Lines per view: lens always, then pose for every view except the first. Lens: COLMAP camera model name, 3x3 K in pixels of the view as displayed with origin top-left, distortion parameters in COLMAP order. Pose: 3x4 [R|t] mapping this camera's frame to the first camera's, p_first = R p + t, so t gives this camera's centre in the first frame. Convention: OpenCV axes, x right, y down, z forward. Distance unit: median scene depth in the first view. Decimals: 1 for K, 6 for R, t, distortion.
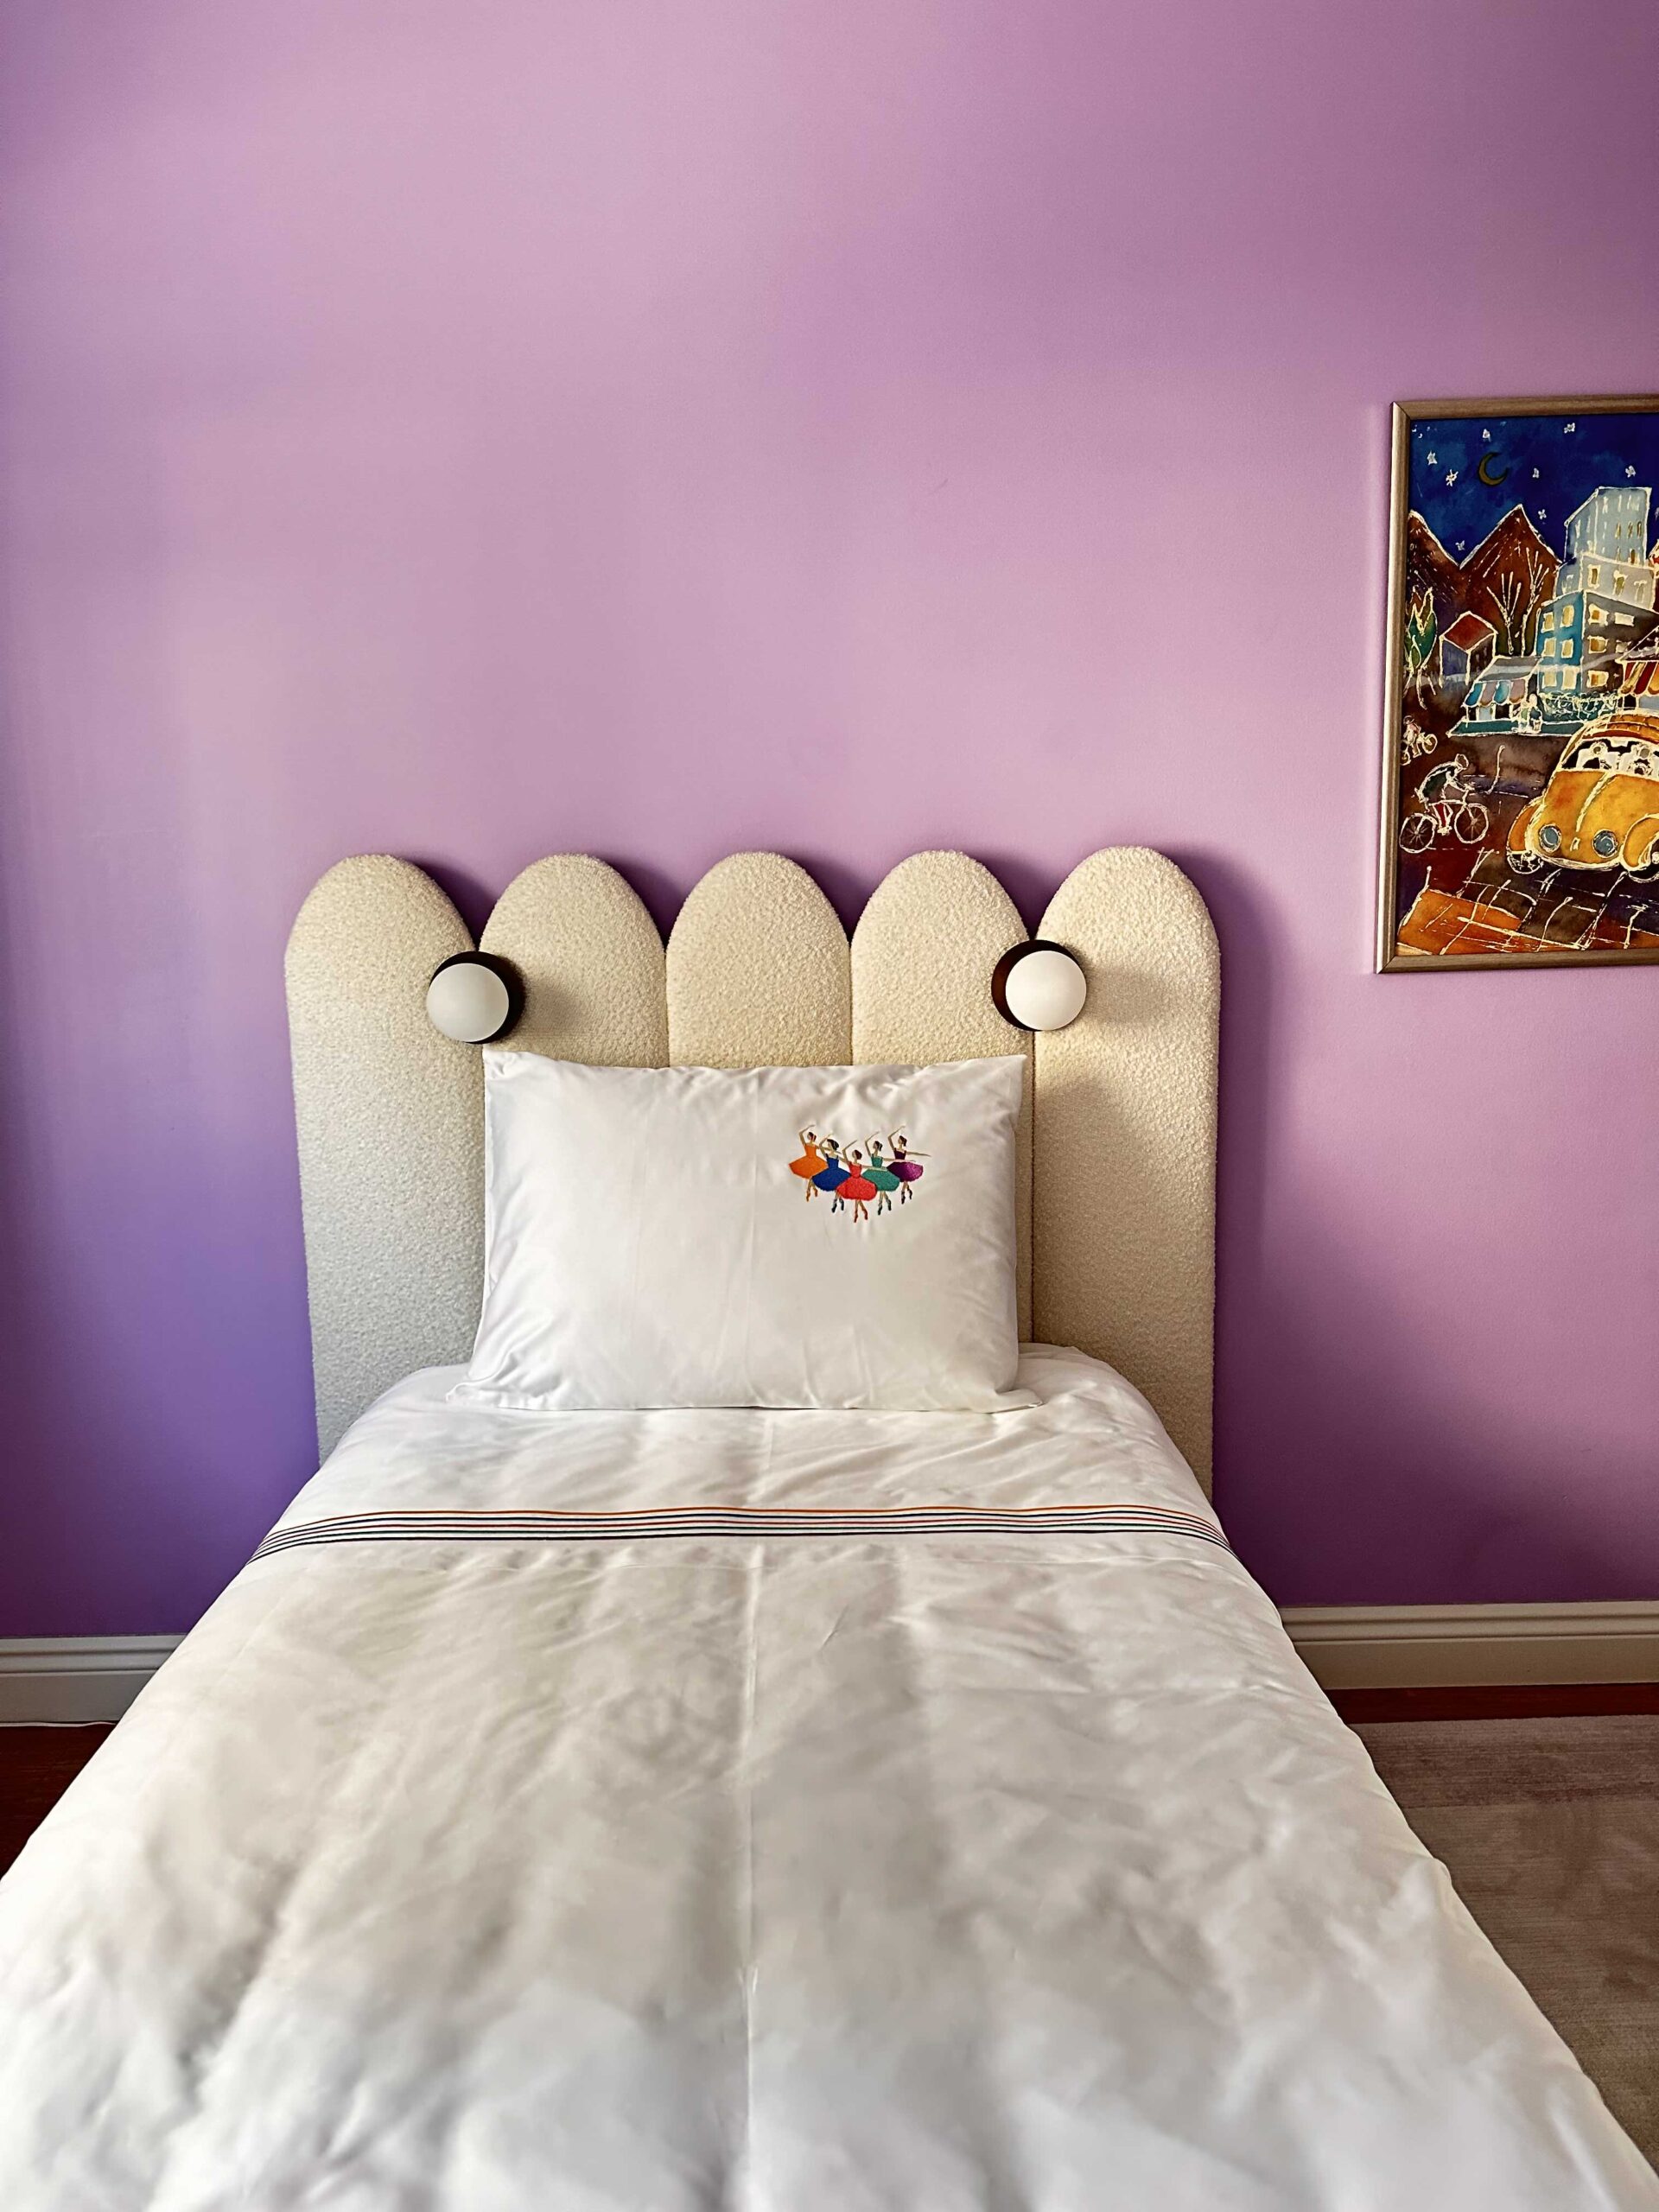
lens RADIAL K [[1542.7, 0, 830.2], [0, 1542.7, 1105.4], [0, 0, 1]] dist [0.167958, -0.317209]
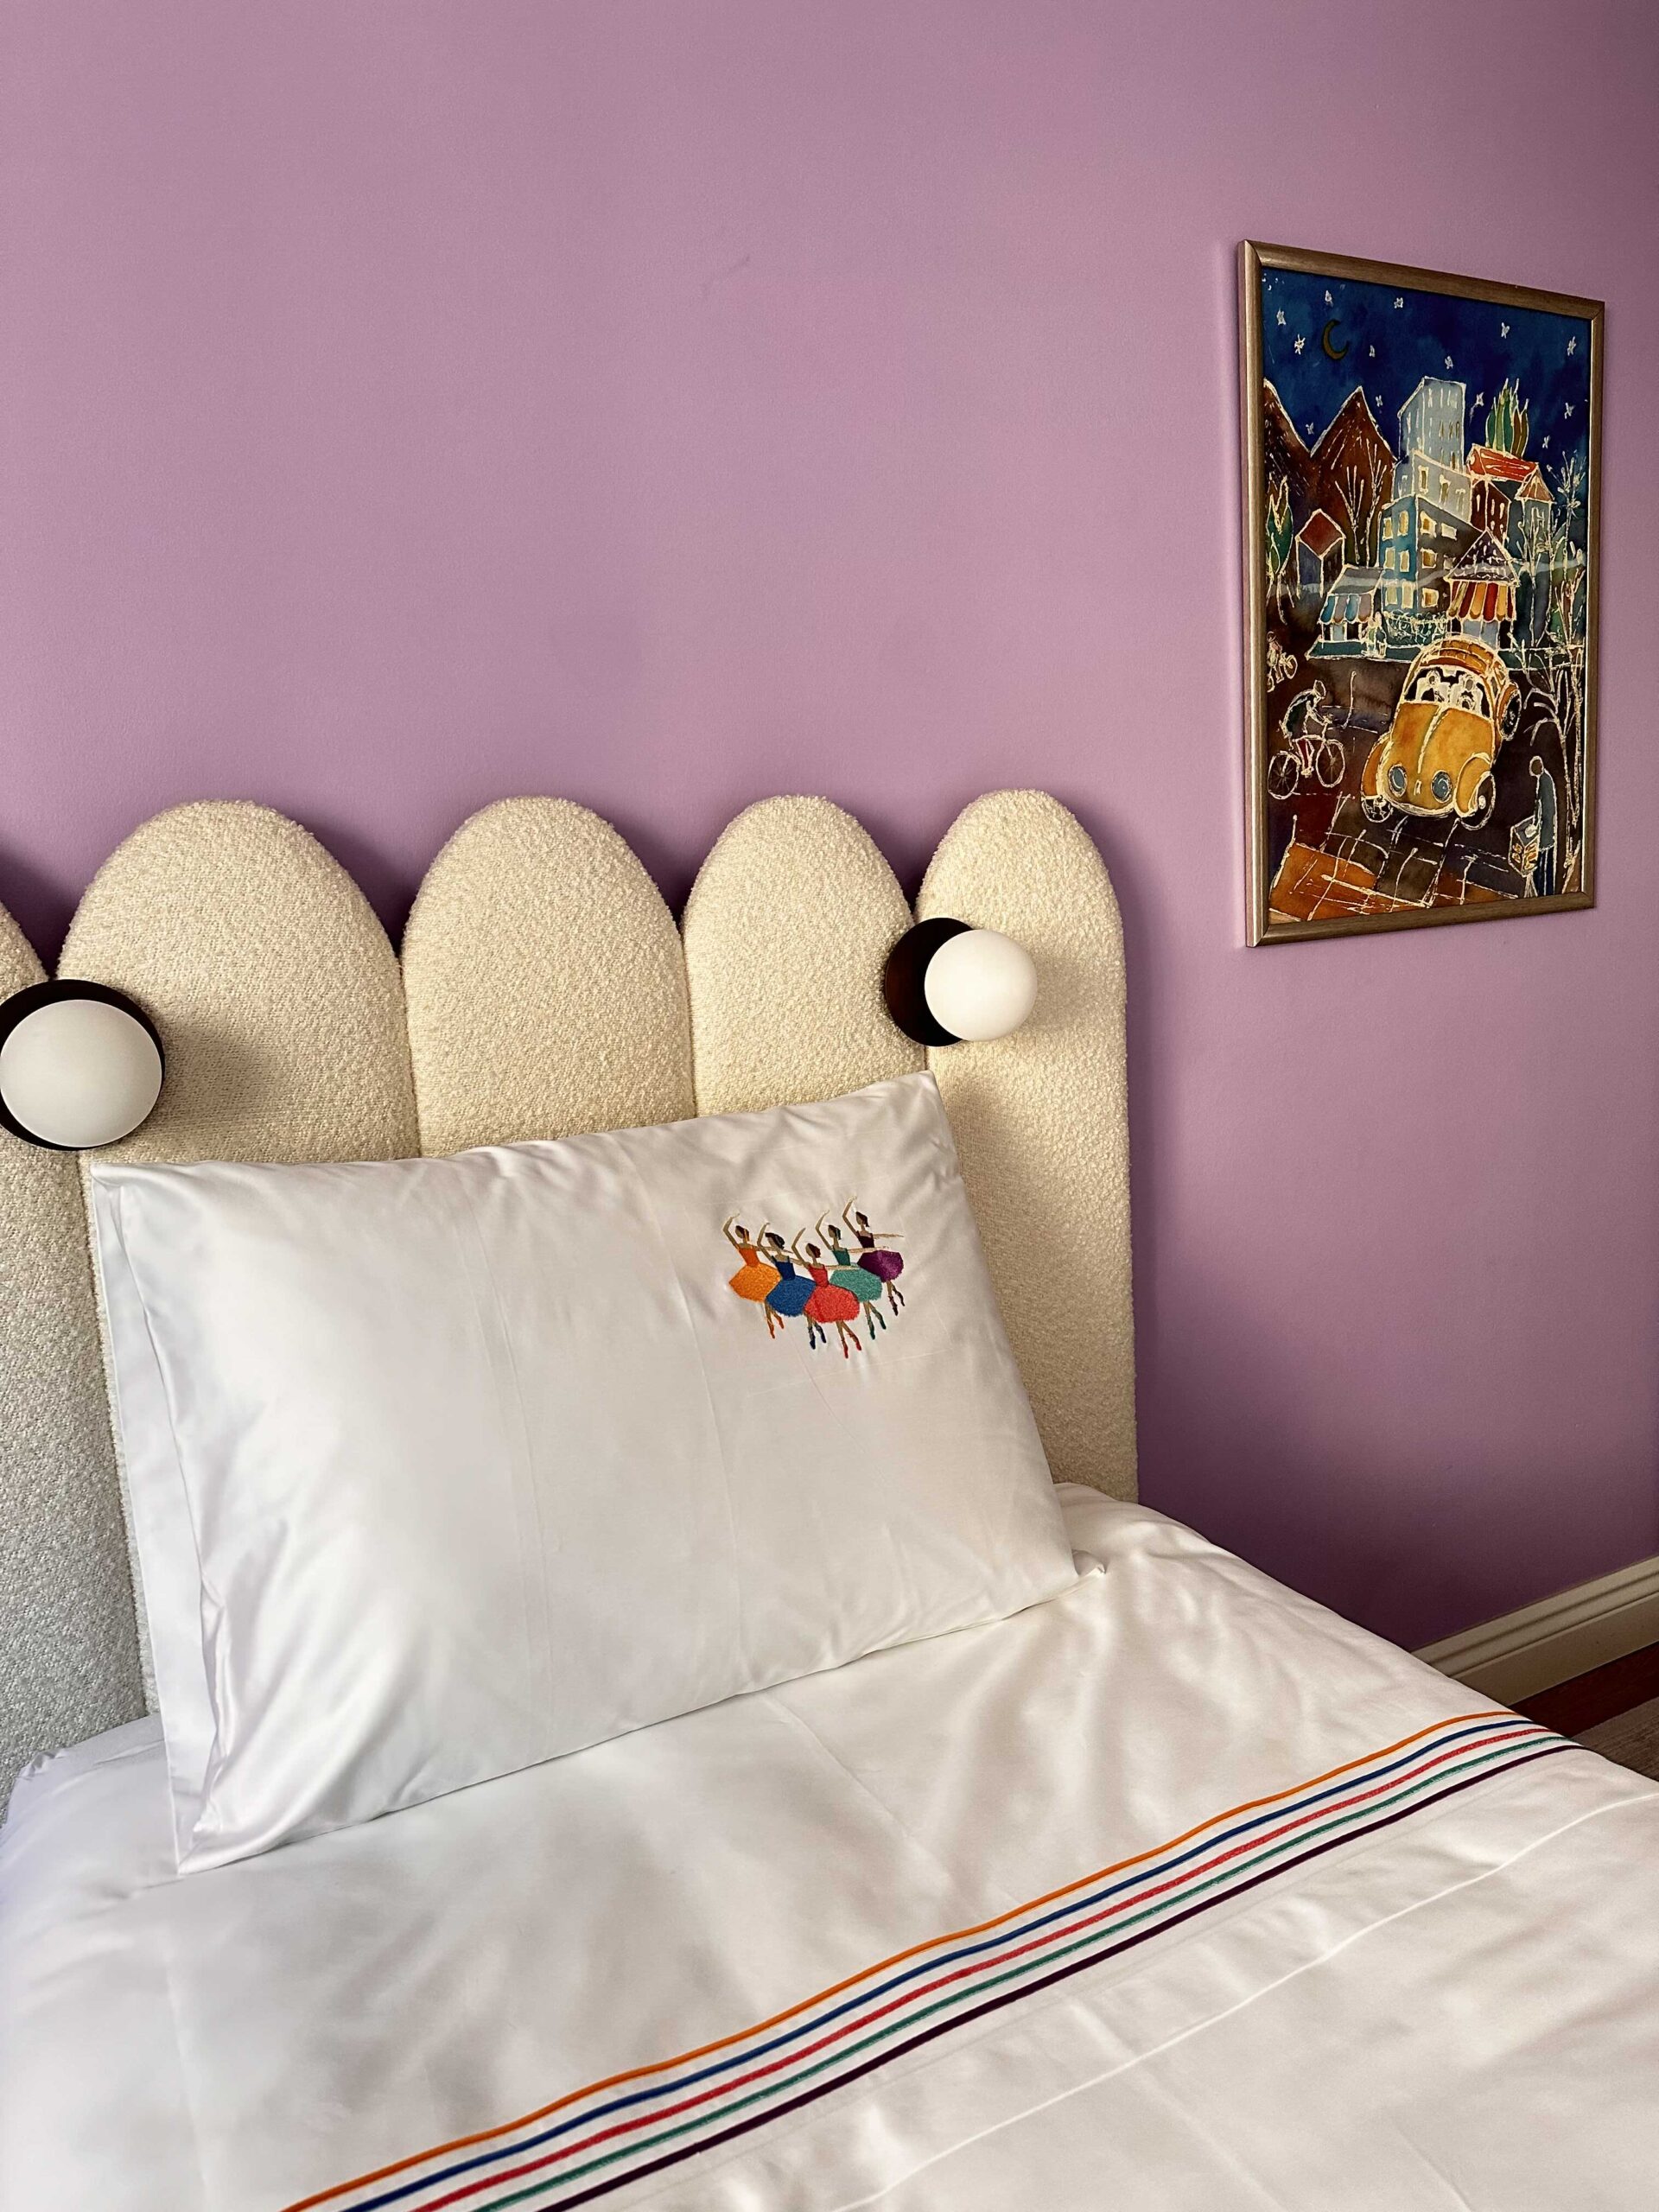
lens RADIAL K [[1533.4, 0, 823.0], [0, 1533.4, 1113.9], [0, 0, 1]] dist [0.161437, -0.322936]
pose [[0.887641, -0.099537, 0.449650, -0.235363], [0.108587, 0.994071, 0.005696, -0.026461], [-0.447551, 0.043771, 0.893186, 0.387169]]
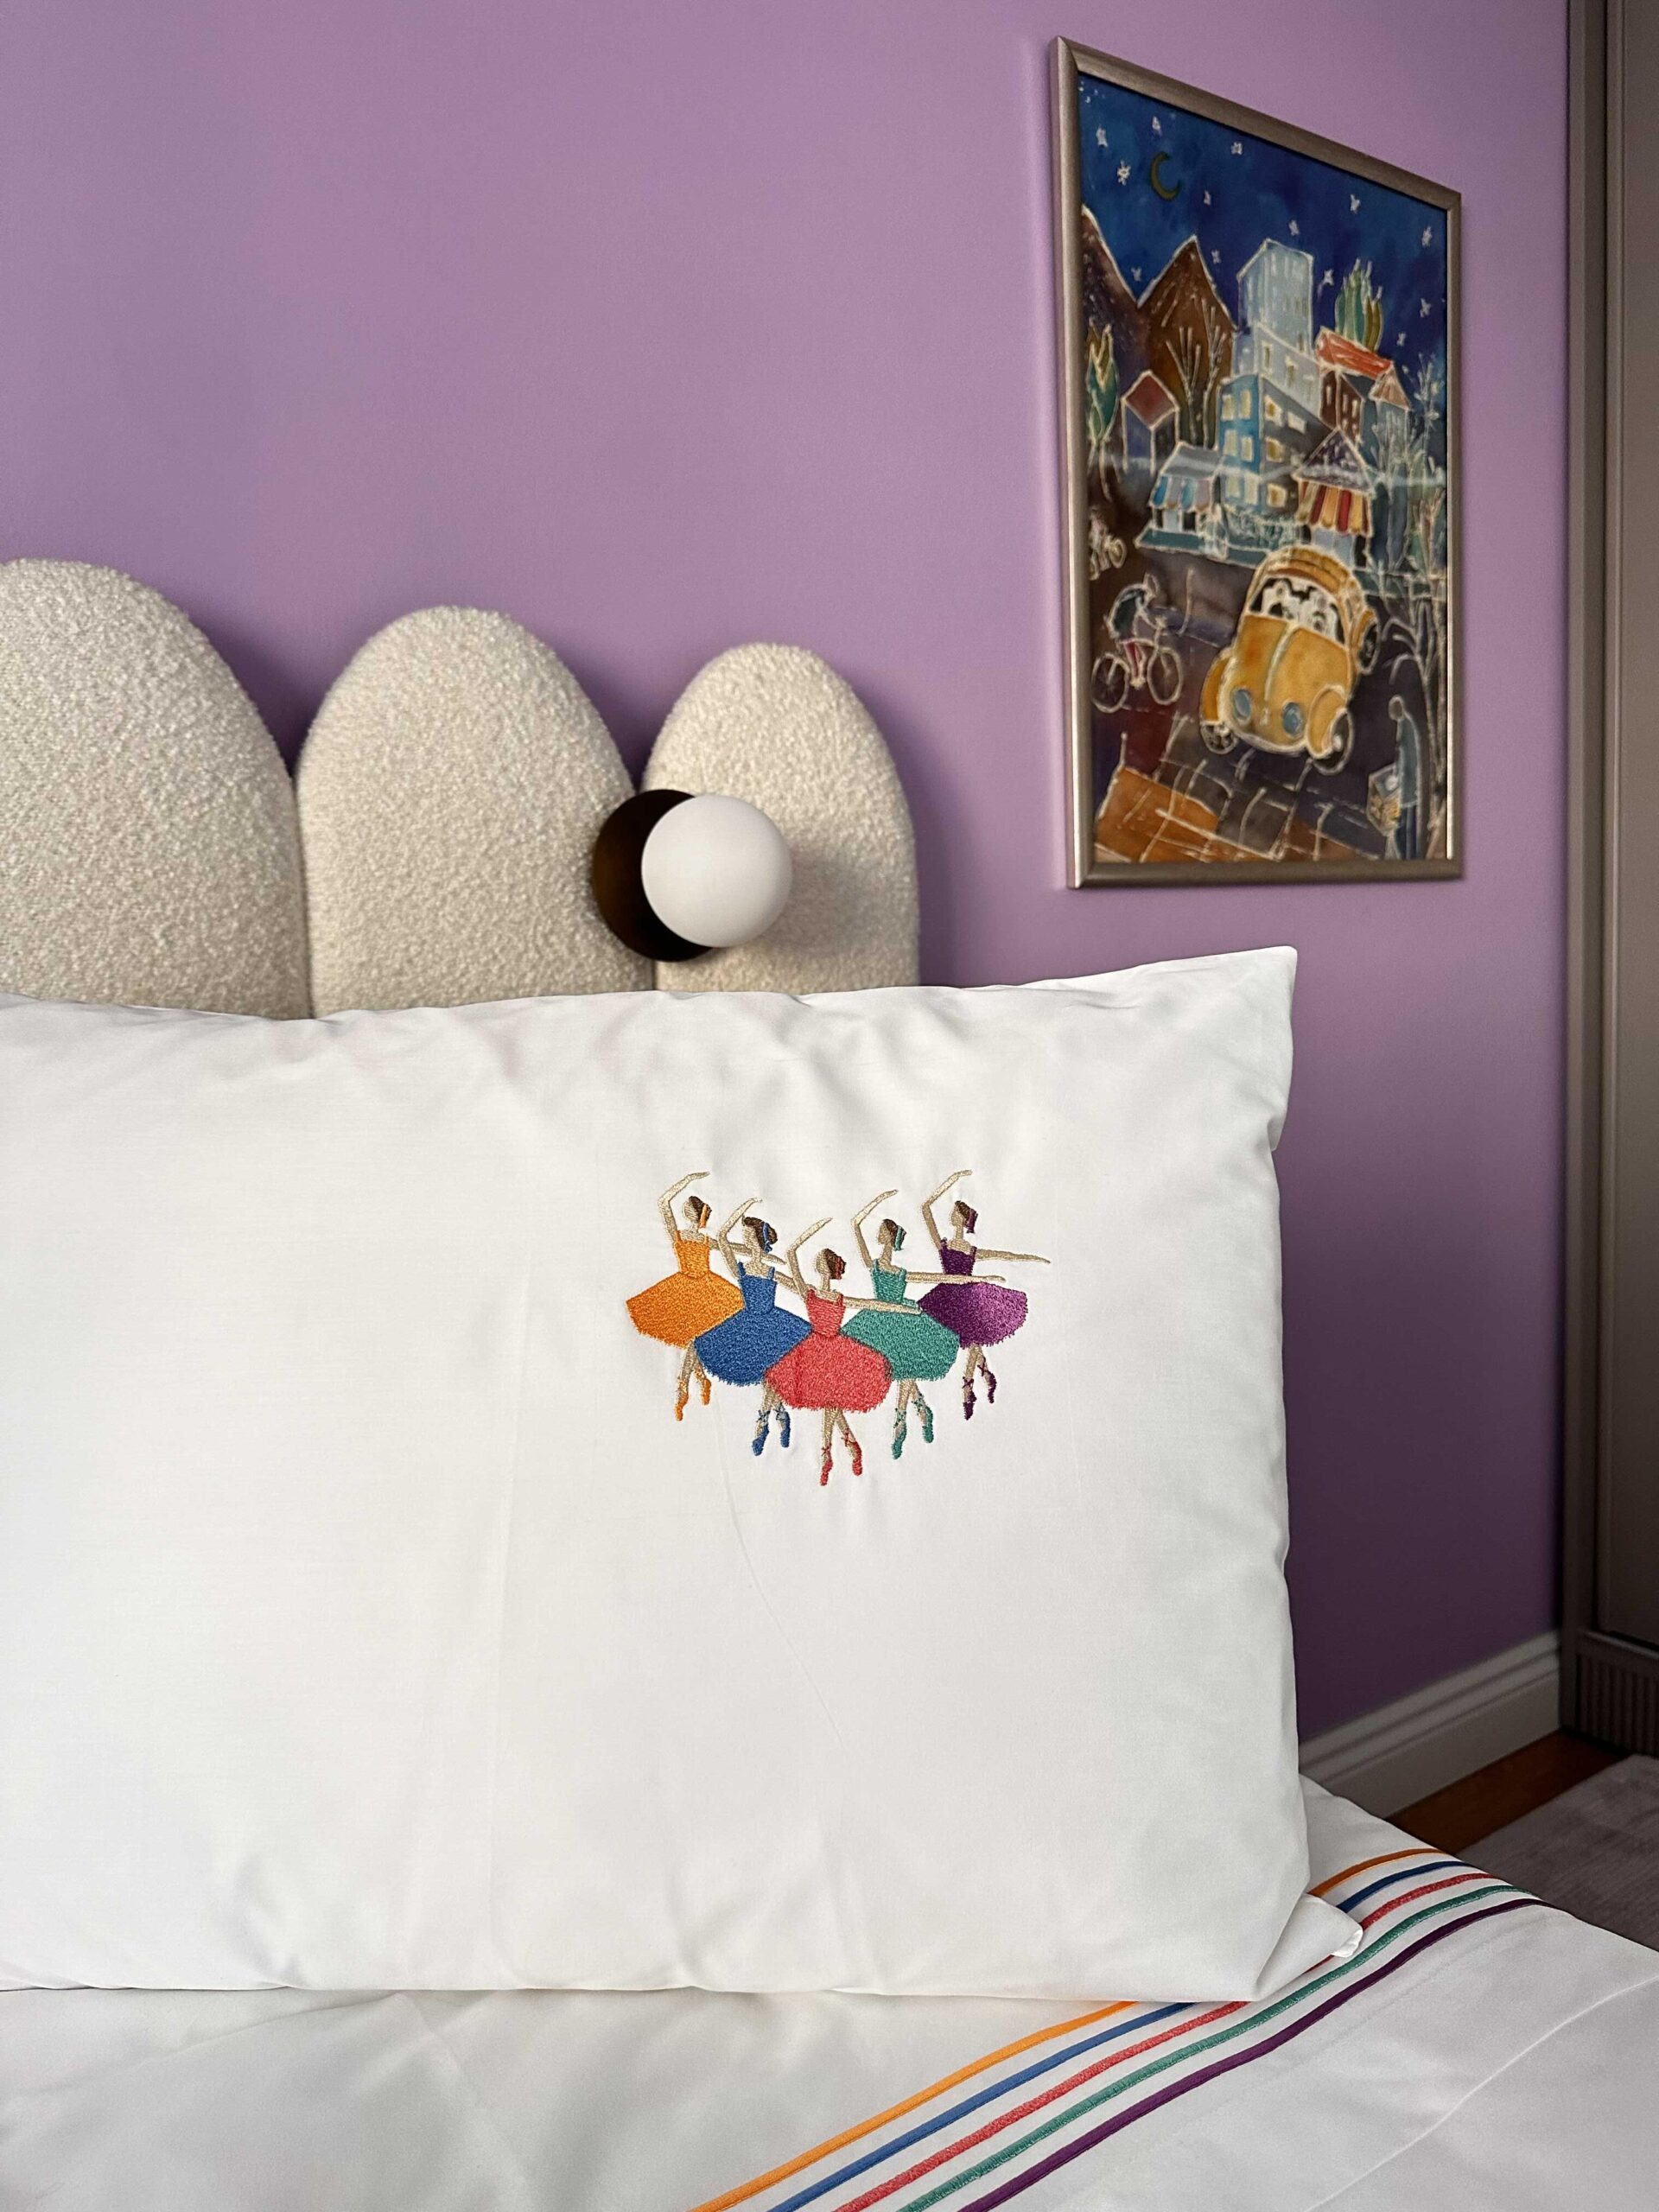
lens RADIAL K [[1572.6, 0, 849.7], [0, 1572.6, 1116.1], [0, 0, 1]] dist [0.167353, -0.386044]
pose [[0.833087, -0.061428, 0.549720, -0.120540], [0.103580, 0.993559, -0.045950, 0.037085], [-0.543357, 0.095220, 0.834084, 0.505231]]
